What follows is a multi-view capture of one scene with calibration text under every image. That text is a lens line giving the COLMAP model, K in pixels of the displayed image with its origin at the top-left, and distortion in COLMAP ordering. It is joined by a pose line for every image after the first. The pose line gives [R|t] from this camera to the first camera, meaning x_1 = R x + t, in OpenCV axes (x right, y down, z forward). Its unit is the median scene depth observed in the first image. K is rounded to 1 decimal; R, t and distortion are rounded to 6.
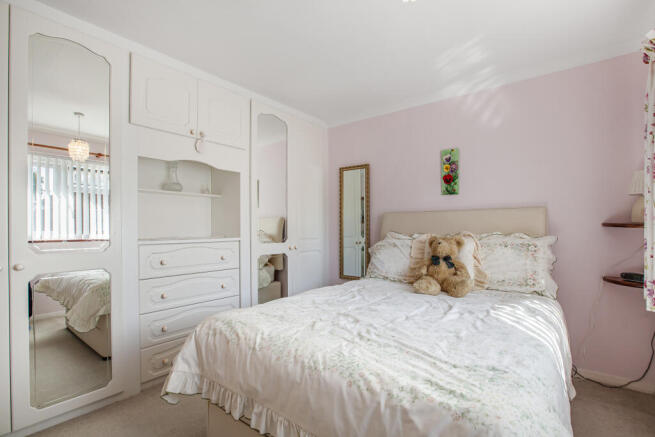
lens RADIAL K [[308.5, 0, 330.9], [0, 308.5, 224.8], [0, 0, 1]] dist [-0.074016, 0.039961]
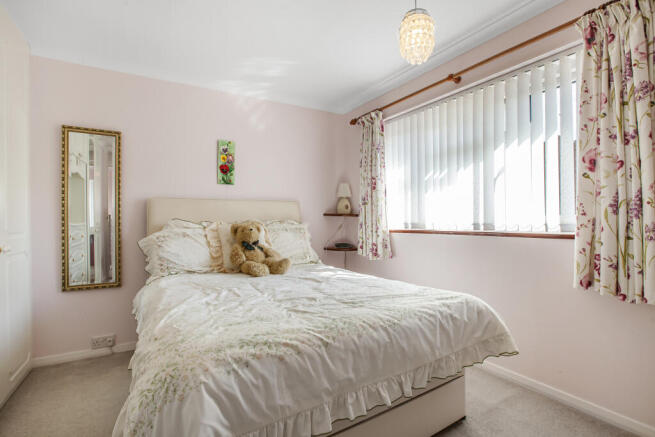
lens RADIAL K [[308.5, 0, 330.9], [0, 308.5, 224.8], [0, 0, 1]] dist [-0.074016, 0.039961]
pose [[0.354271, -0.011739, 0.935069, -0.588375], [-0.003329, 0.999899, 0.013814, 0.029375], [-0.935137, -0.008007, 0.354197, 0.375534]]
